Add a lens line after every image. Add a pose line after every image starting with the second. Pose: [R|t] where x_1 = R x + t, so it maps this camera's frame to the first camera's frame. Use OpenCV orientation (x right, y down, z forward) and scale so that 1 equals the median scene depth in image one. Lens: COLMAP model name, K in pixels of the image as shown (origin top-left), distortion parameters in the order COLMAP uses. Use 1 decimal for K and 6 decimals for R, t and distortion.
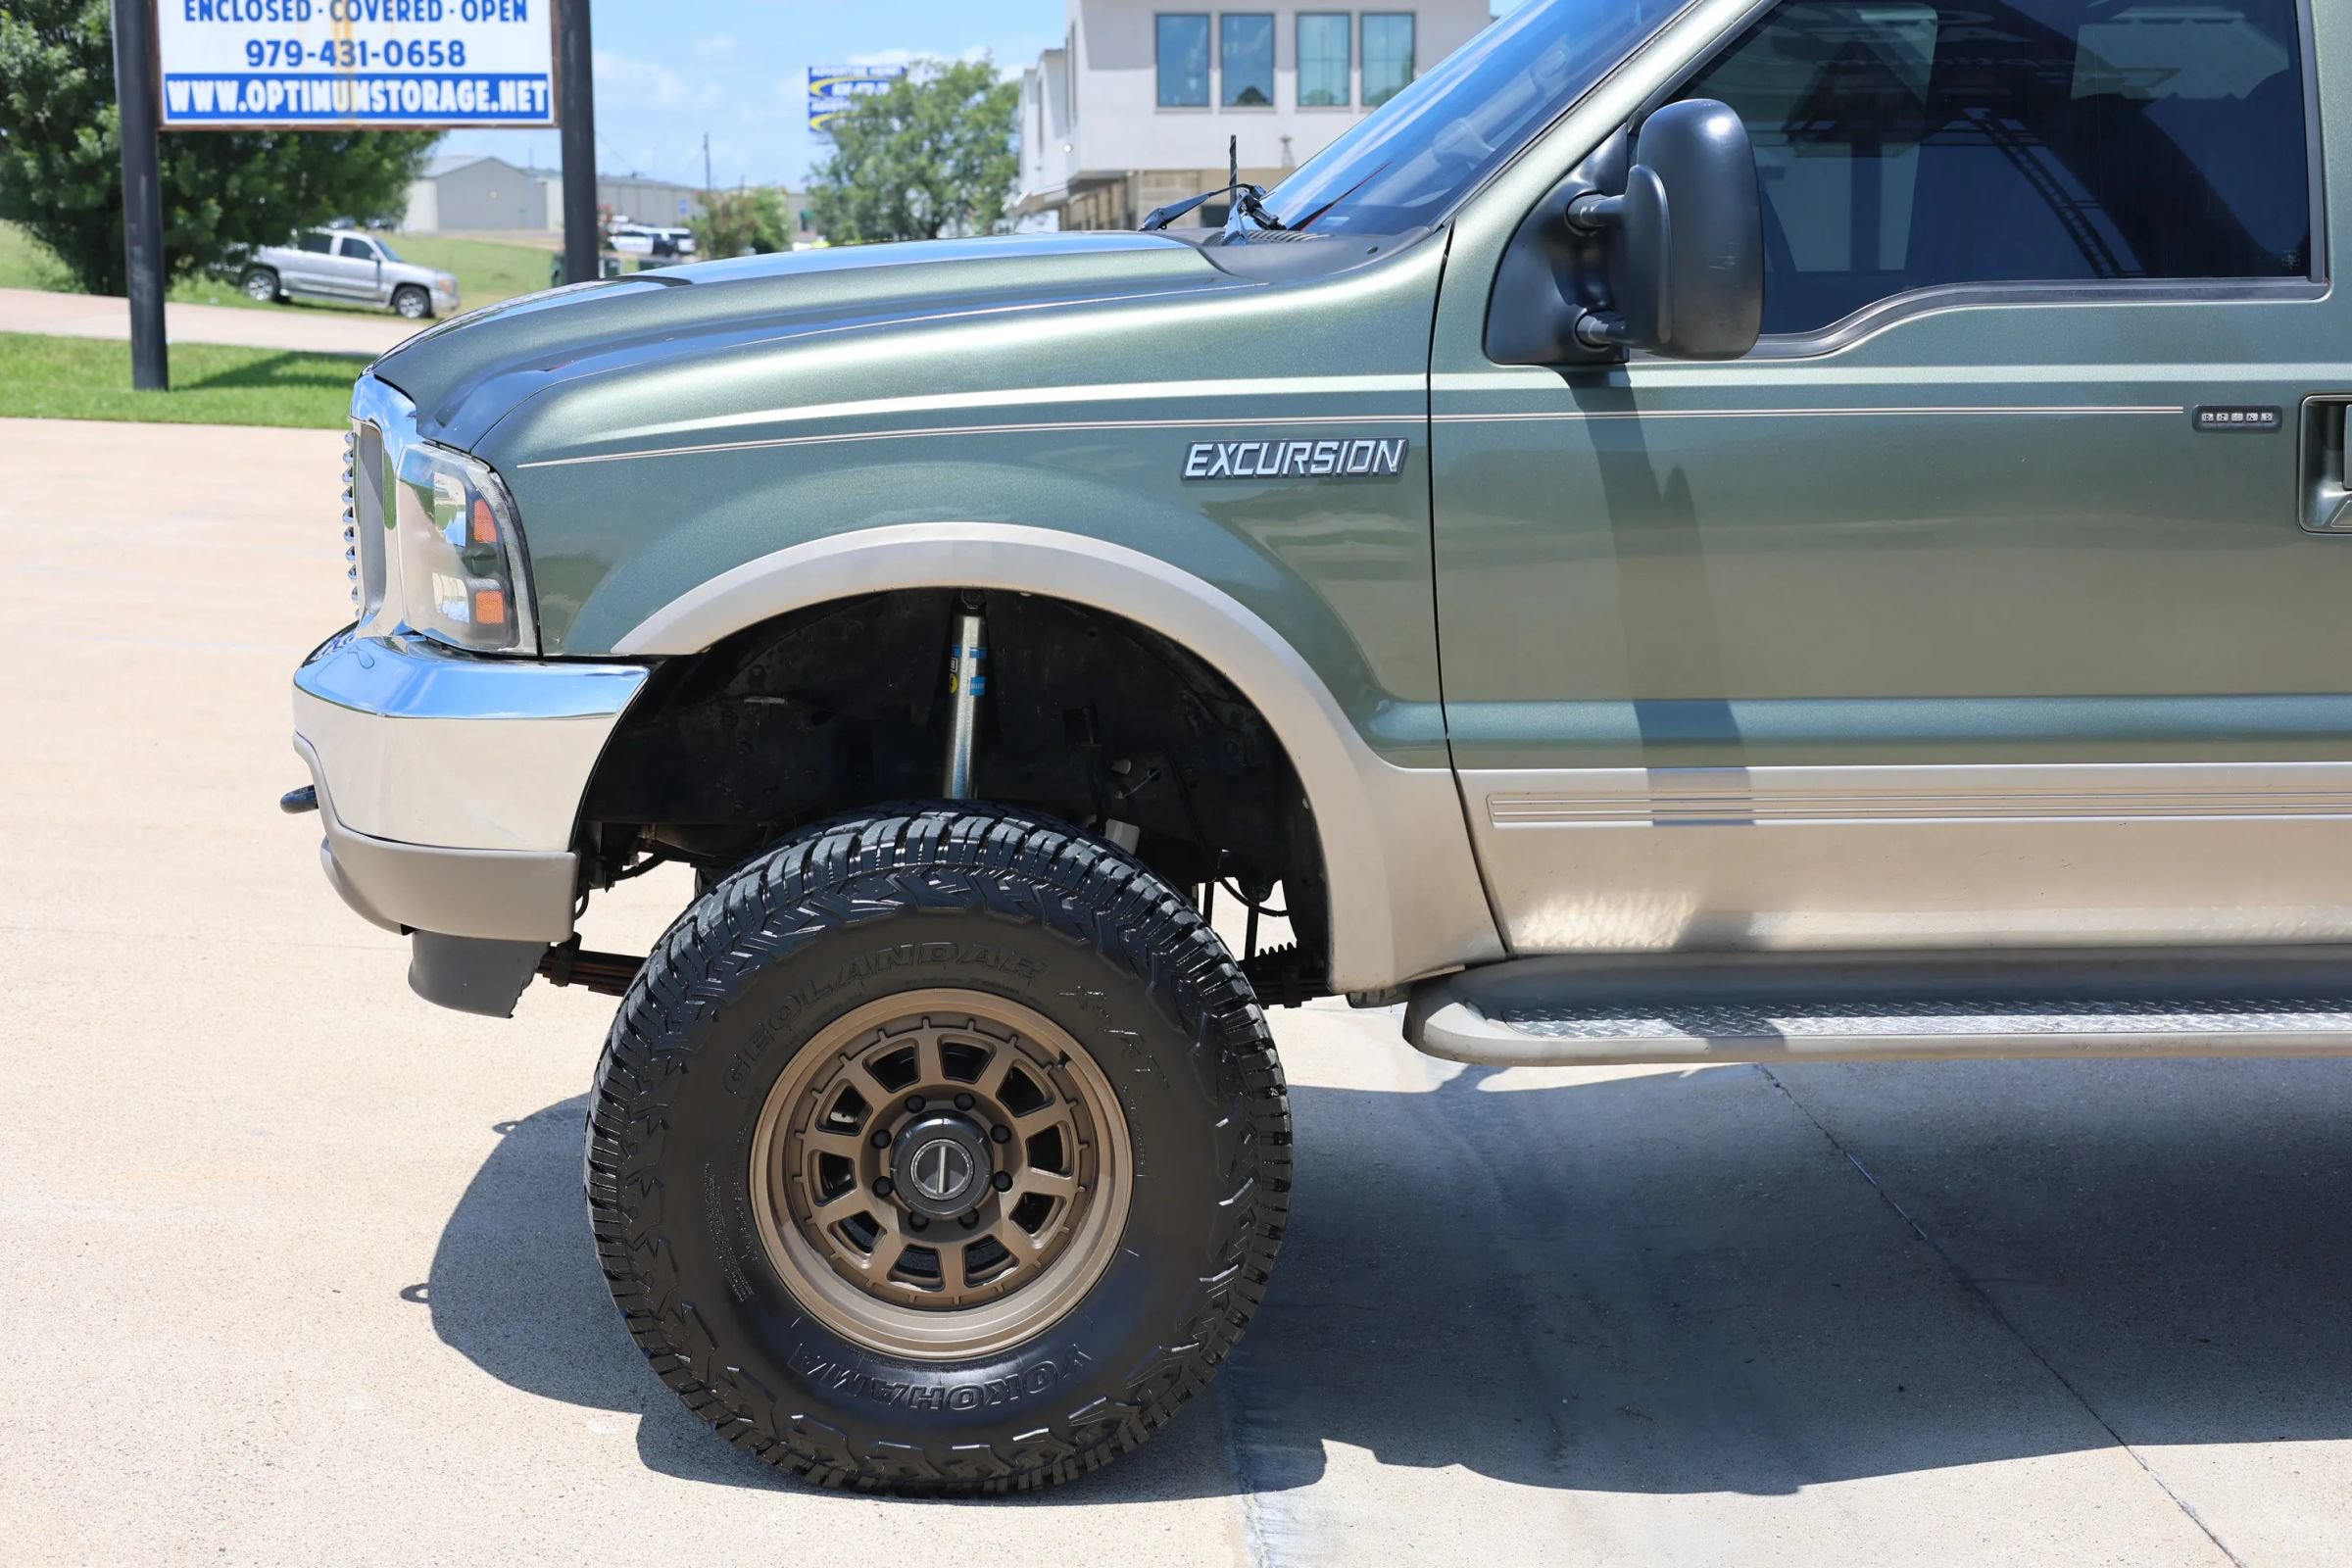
lens RADIAL K [[3303.9, 0, 1176.0], [0, 3303.9, 784.0], [0, 0, 1]] dist [0.086306, -0.347058]
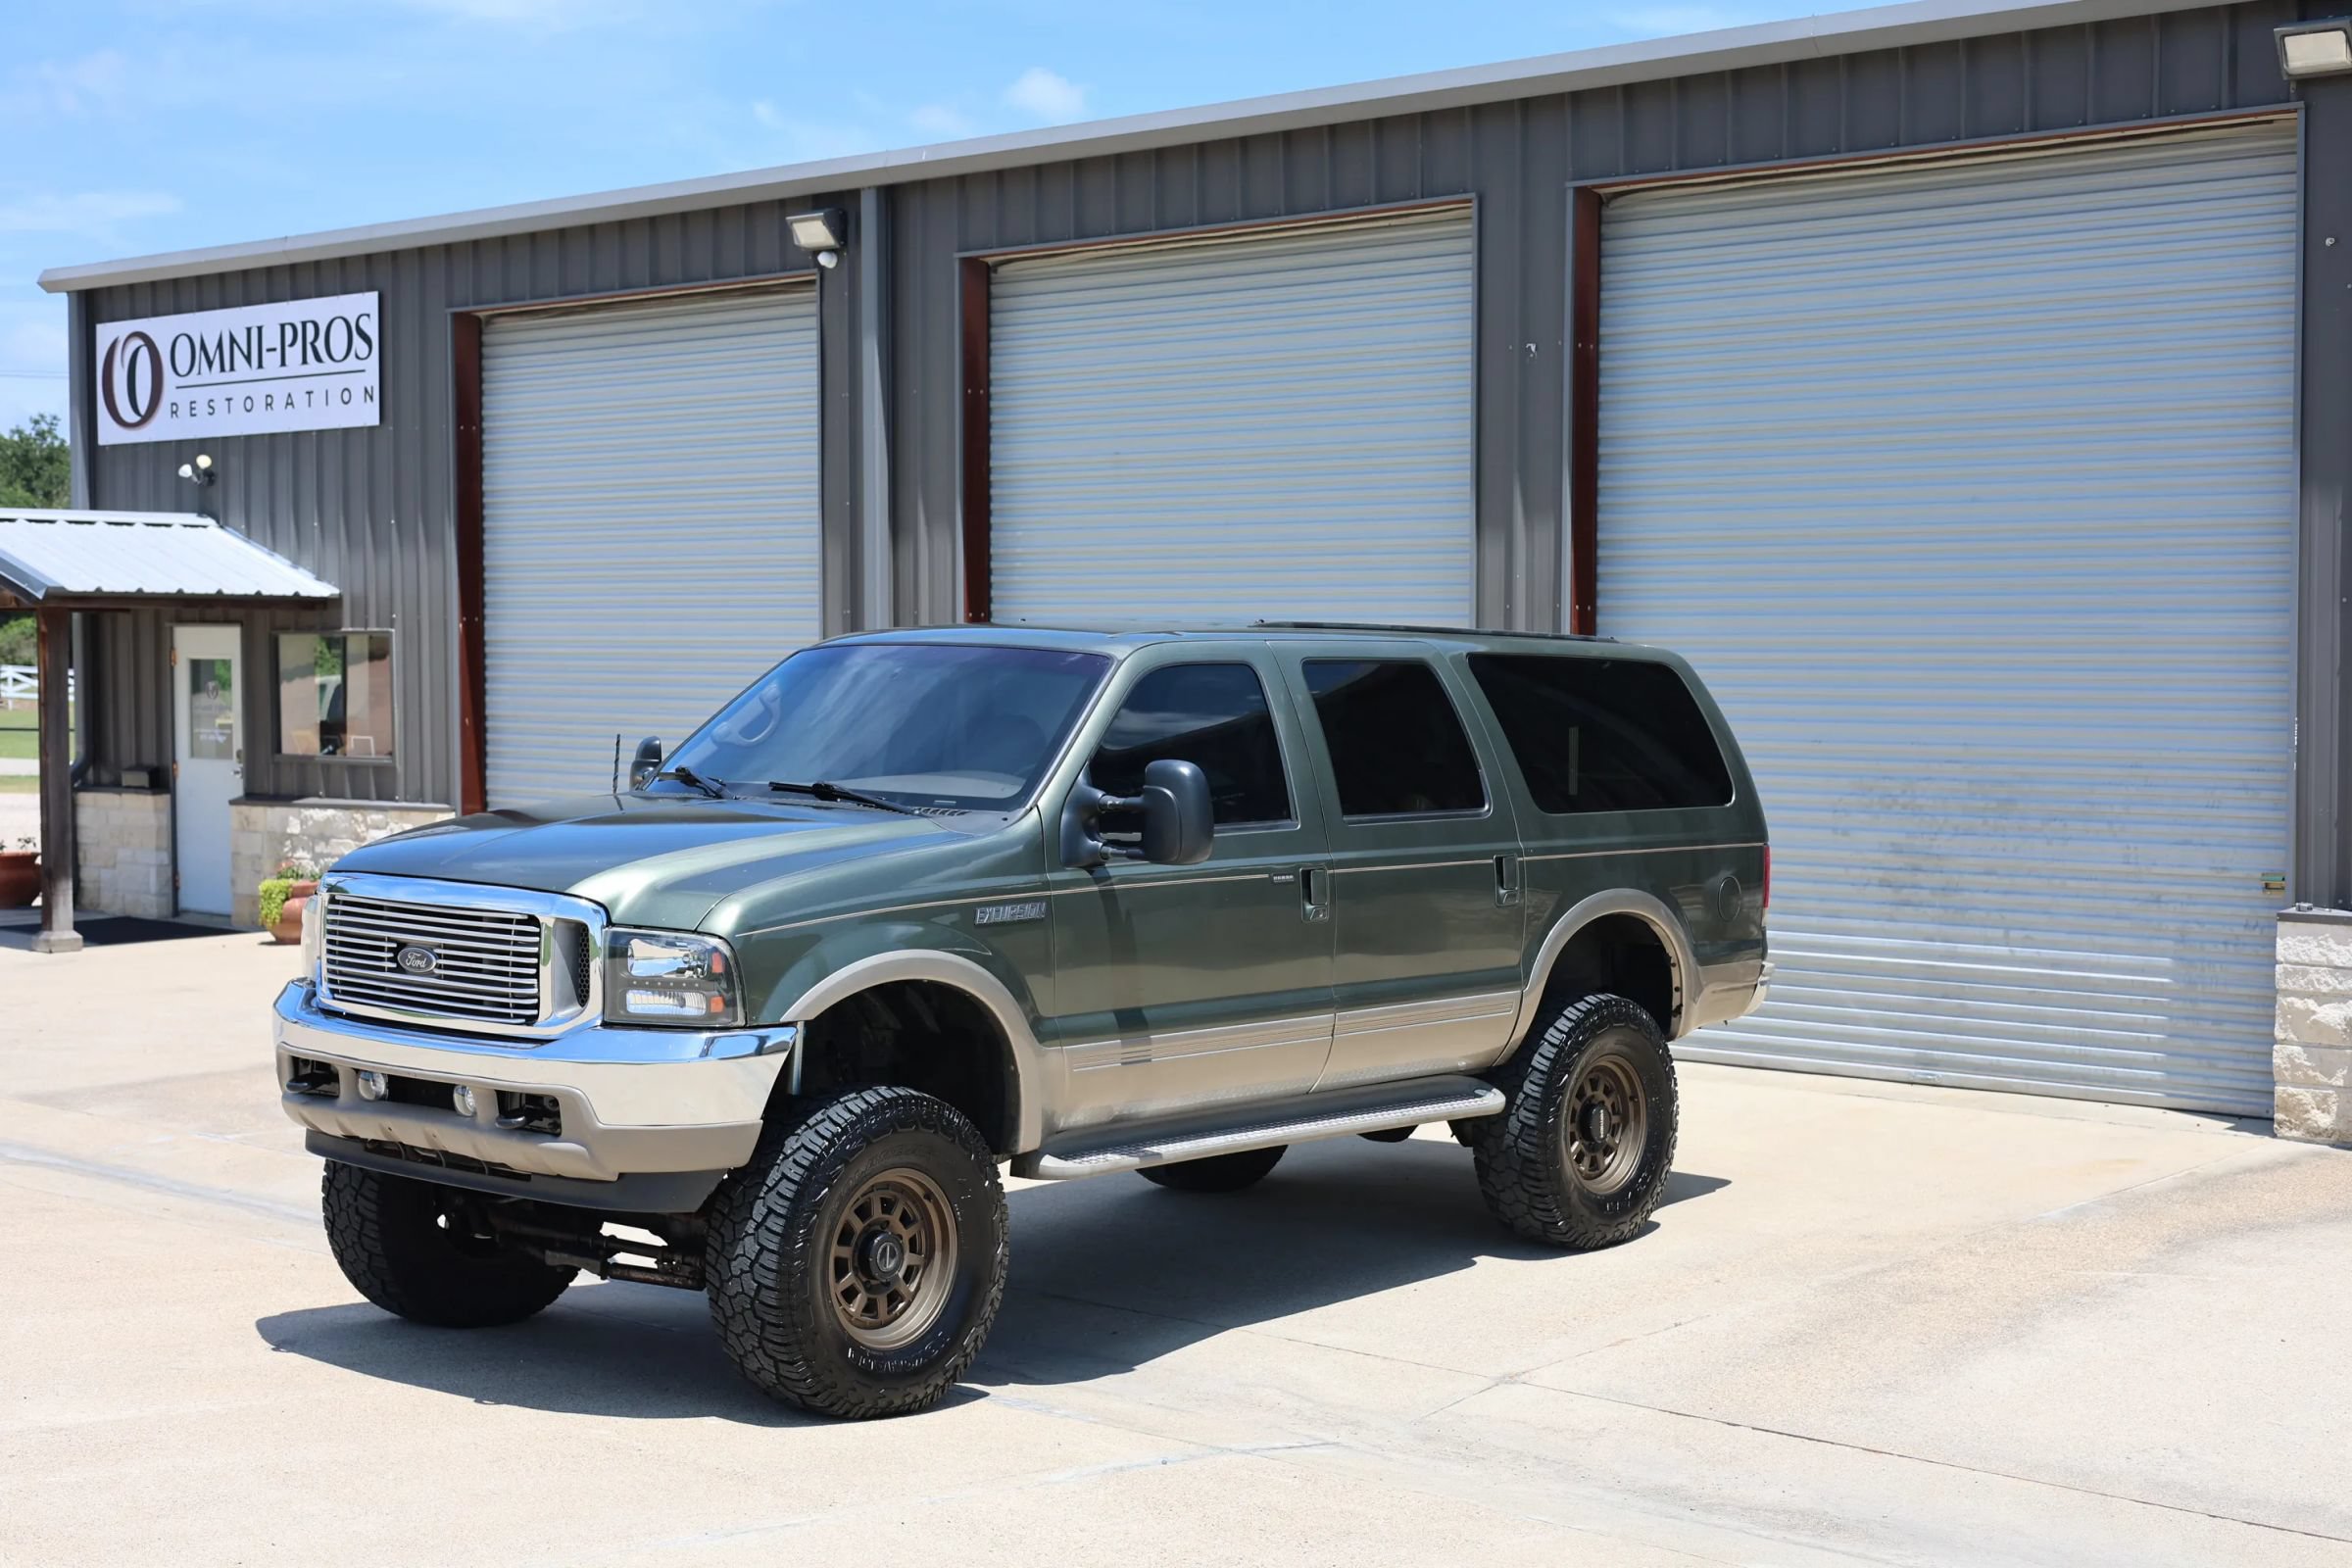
lens RADIAL K [[3303.9, 0, 1176.0], [0, 3303.9, 784.0], [0, 0, 1]] dist [0.086306, -0.347058]
pose [[0.705351, -0.020901, 0.708550, -0.247204], [0.100531, 0.992411, -0.070802, -0.002554], [-0.701693, 0.121172, 0.702100, -0.111960]]
